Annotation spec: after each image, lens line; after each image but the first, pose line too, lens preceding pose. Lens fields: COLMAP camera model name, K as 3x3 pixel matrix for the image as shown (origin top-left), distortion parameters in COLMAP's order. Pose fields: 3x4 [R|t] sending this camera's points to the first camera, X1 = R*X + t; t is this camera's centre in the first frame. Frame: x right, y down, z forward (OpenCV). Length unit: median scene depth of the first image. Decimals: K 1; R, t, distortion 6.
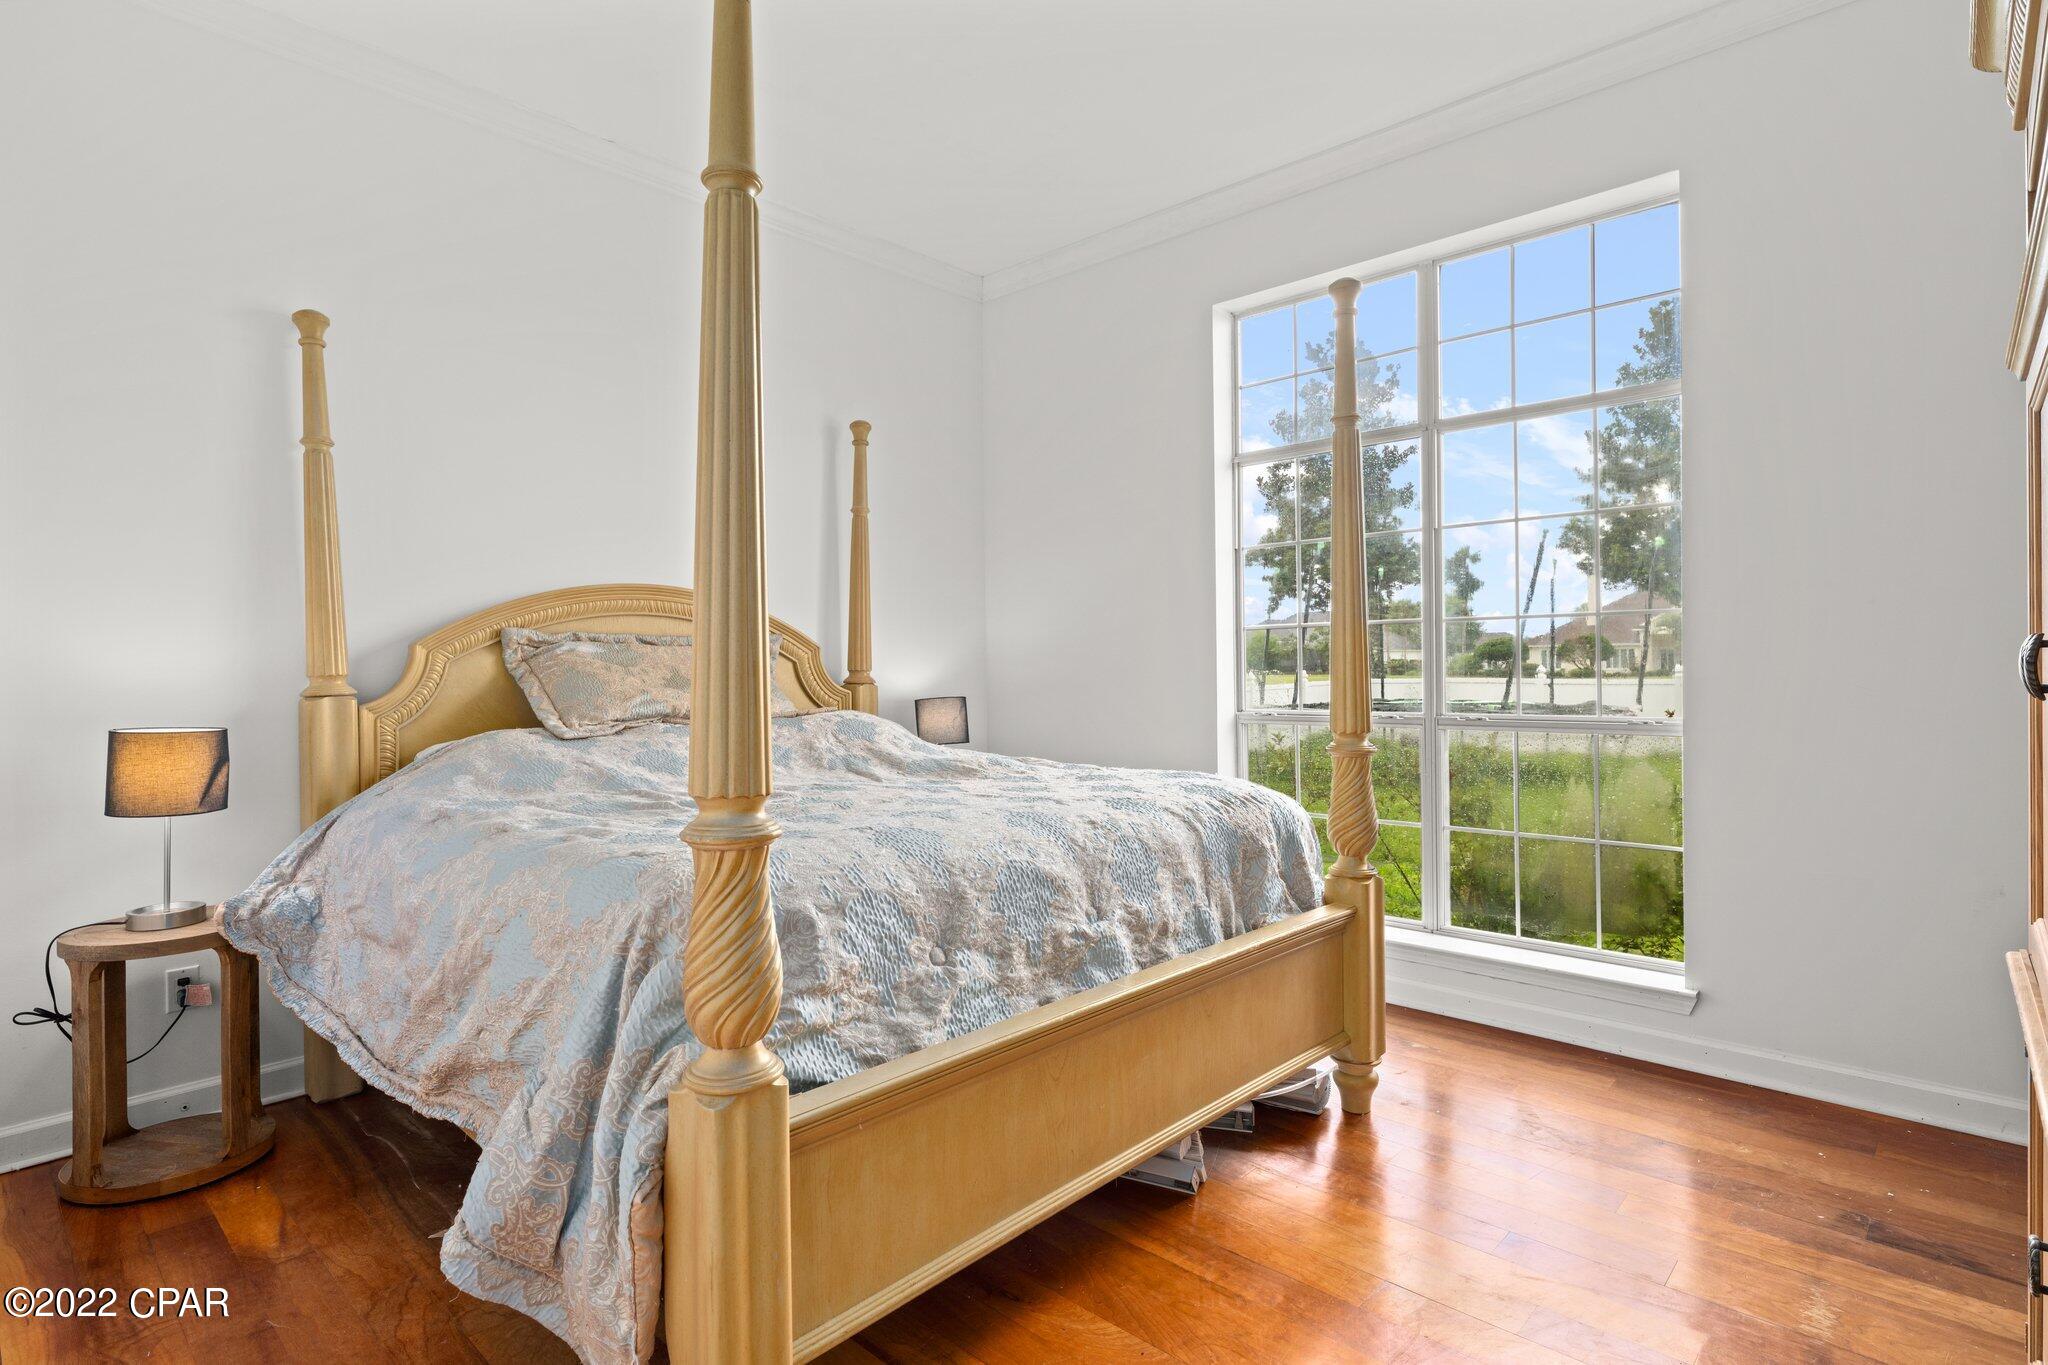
lens RADIAL K [[1042.7, 0, 1027.2], [0, 1042.7, 681.2], [0, 0, 1]] dist [-0.044699, 0.000065]
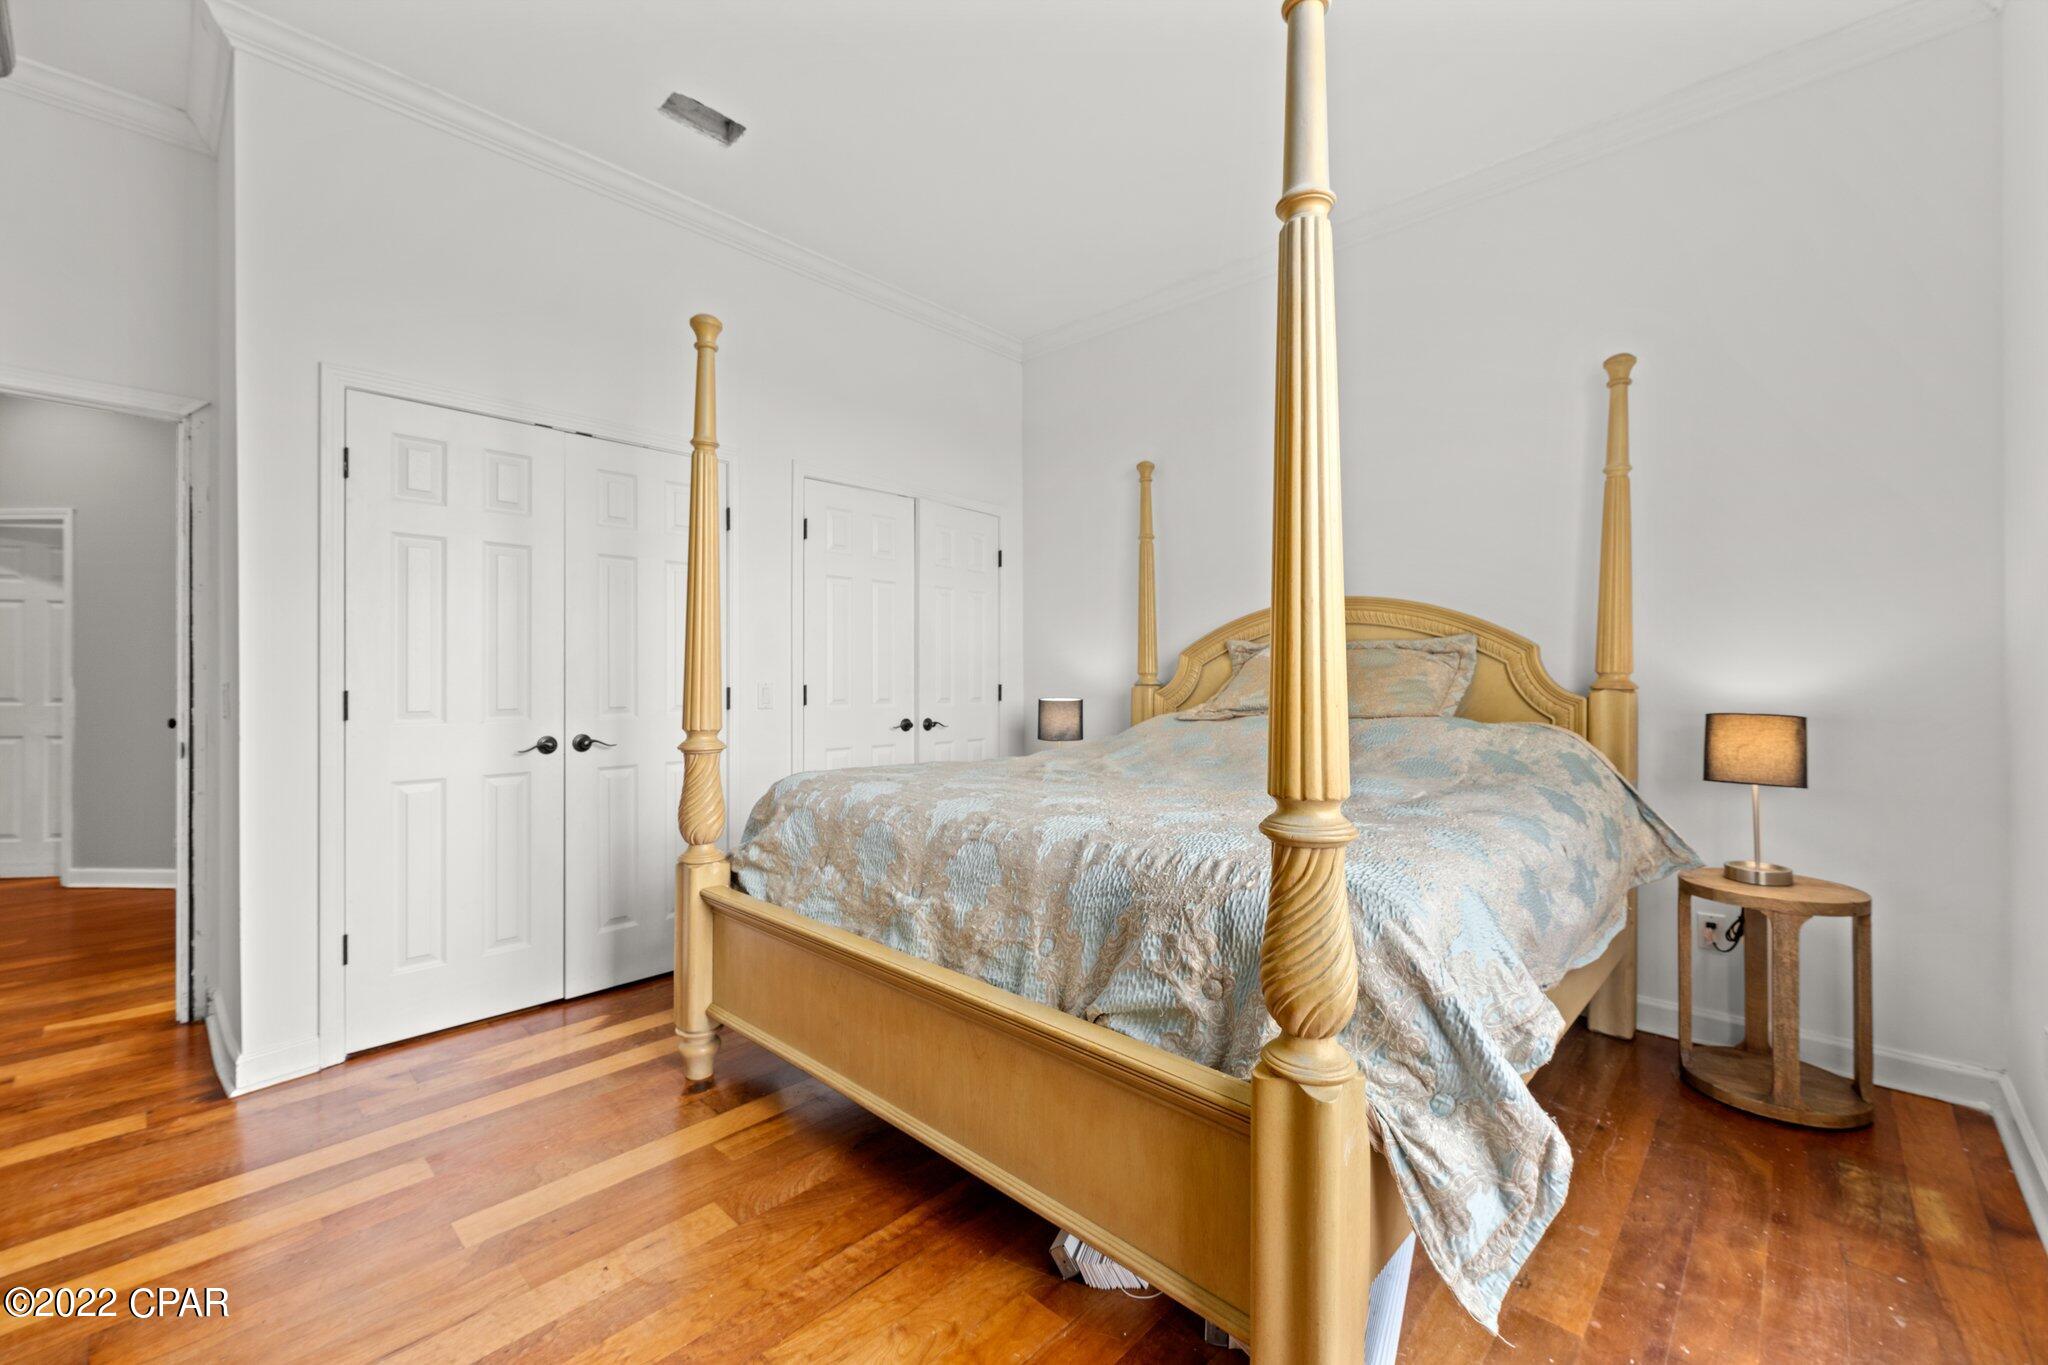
lens RADIAL K [[853.8, 0, 1026.1], [0, 853.8, 668.6], [0, 0, 1]] dist [0.001031, -0.000003]
pose [[-0.024700, 0.007004, -0.999670, 0.651936], [-0.006750, 0.999951, 0.007173, -0.021031], [0.999672, 0.006925, -0.024651, 0.737899]]
